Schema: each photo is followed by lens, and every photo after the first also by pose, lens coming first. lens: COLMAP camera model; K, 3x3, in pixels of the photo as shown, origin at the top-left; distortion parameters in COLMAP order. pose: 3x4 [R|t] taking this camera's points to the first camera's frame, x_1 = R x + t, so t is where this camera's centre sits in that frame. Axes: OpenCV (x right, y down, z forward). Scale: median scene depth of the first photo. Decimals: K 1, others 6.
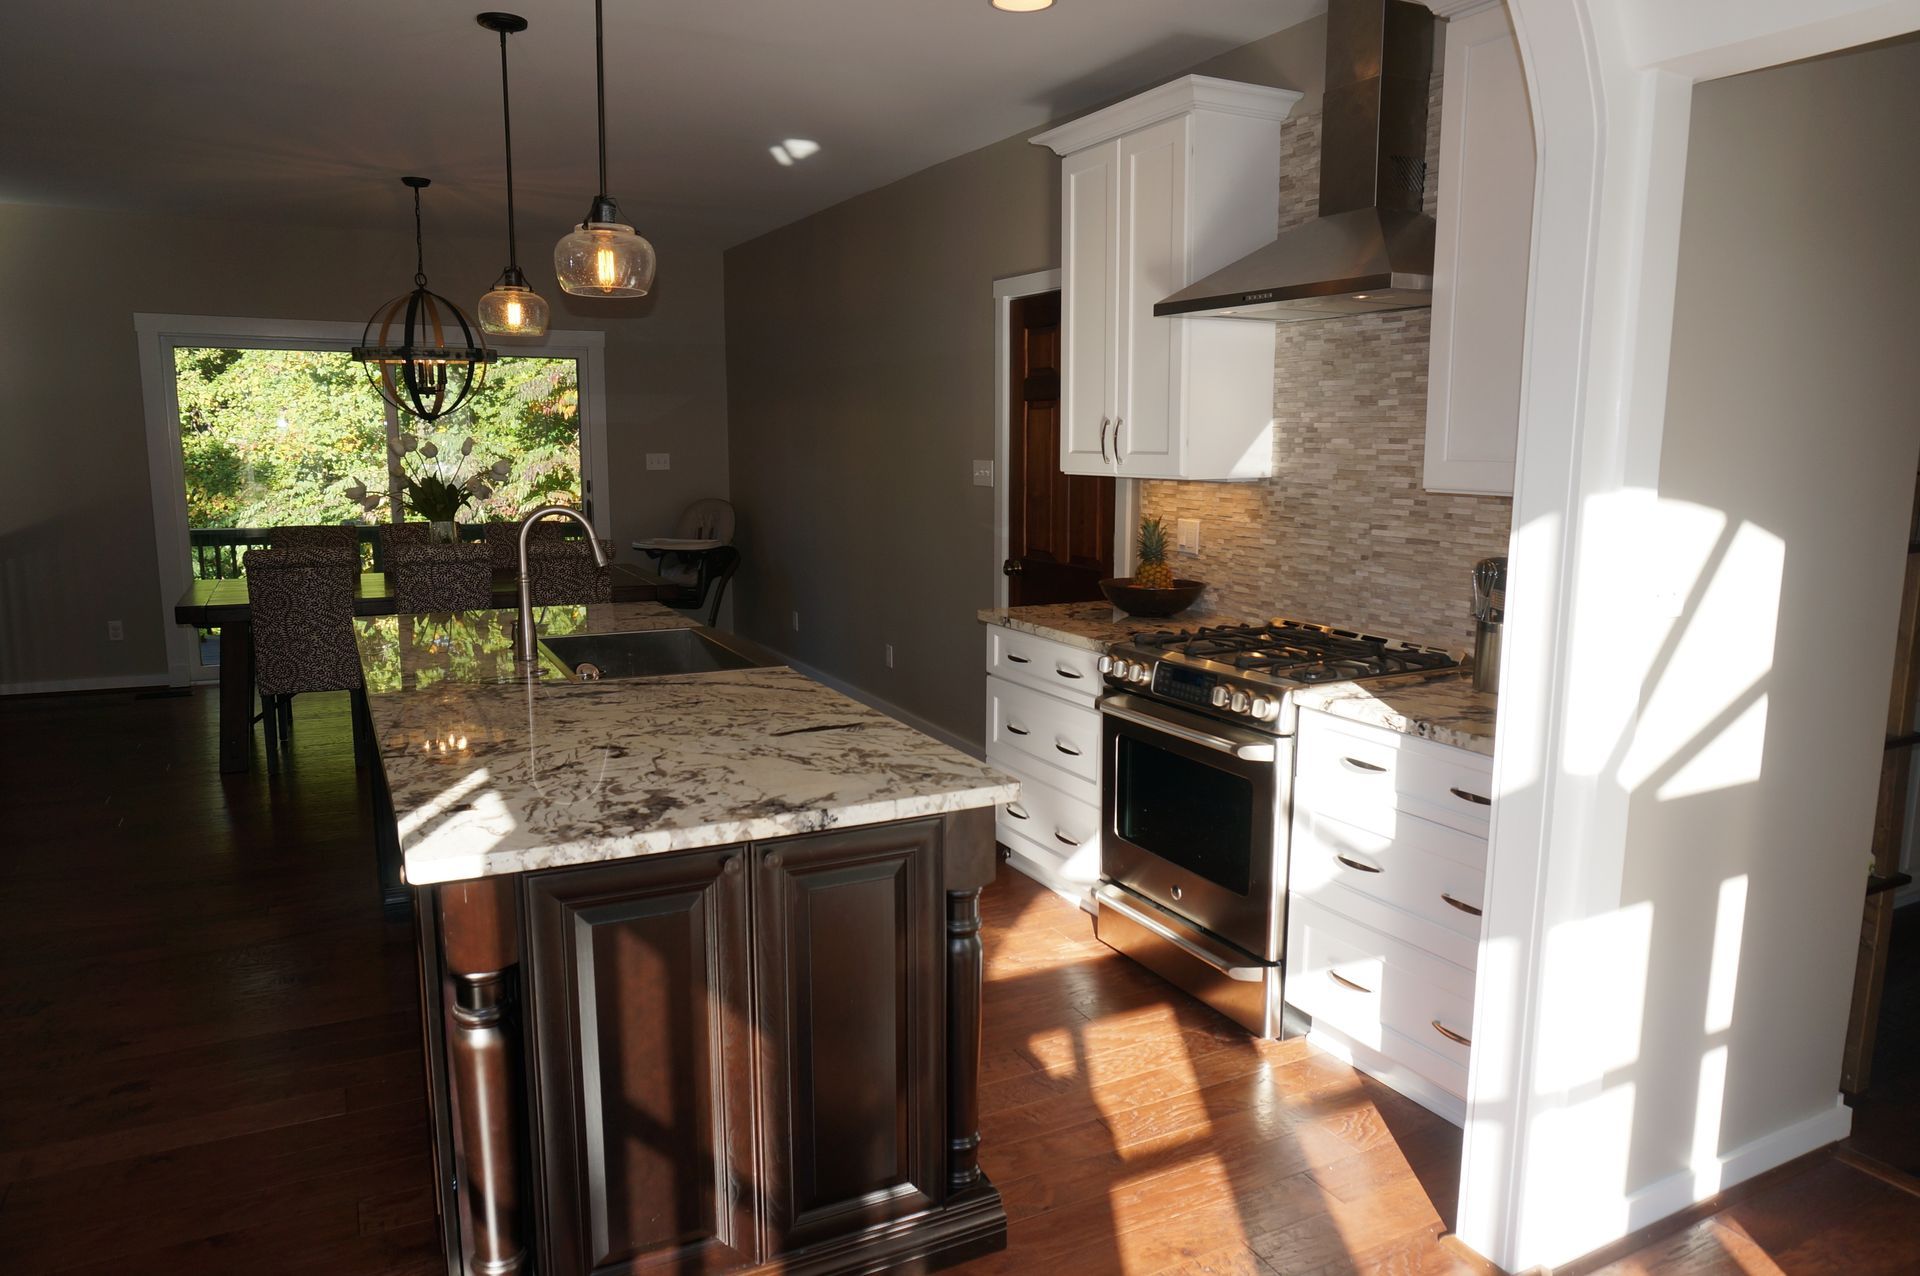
lens RADIAL K [[1255.5, 0, 960.0], [0, 1255.5, 638.0], [0, 0, 1]] dist [-0.003969, -0.000458]
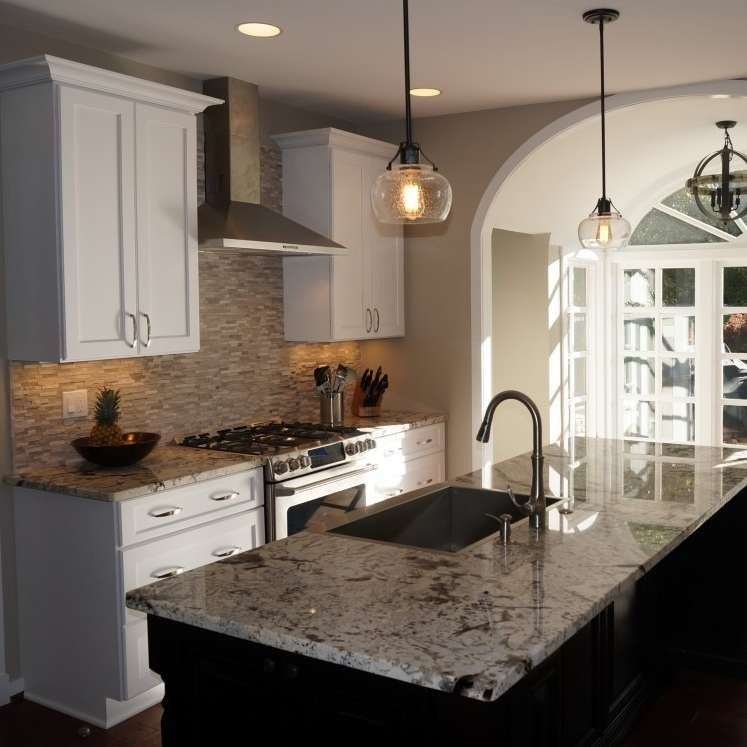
lens RADIAL K [[914.4, 0, 373.5], [0, 914.4, 373.5], [0, 0, 1]] dist [0.005972, 0.003206]
pose [[-0.487492, -0.063078, 0.870846, -0.927609], [0.152248, 0.975966, 0.155919, -0.255186], [-0.859751, 0.208594, -0.466173, 1.426860]]
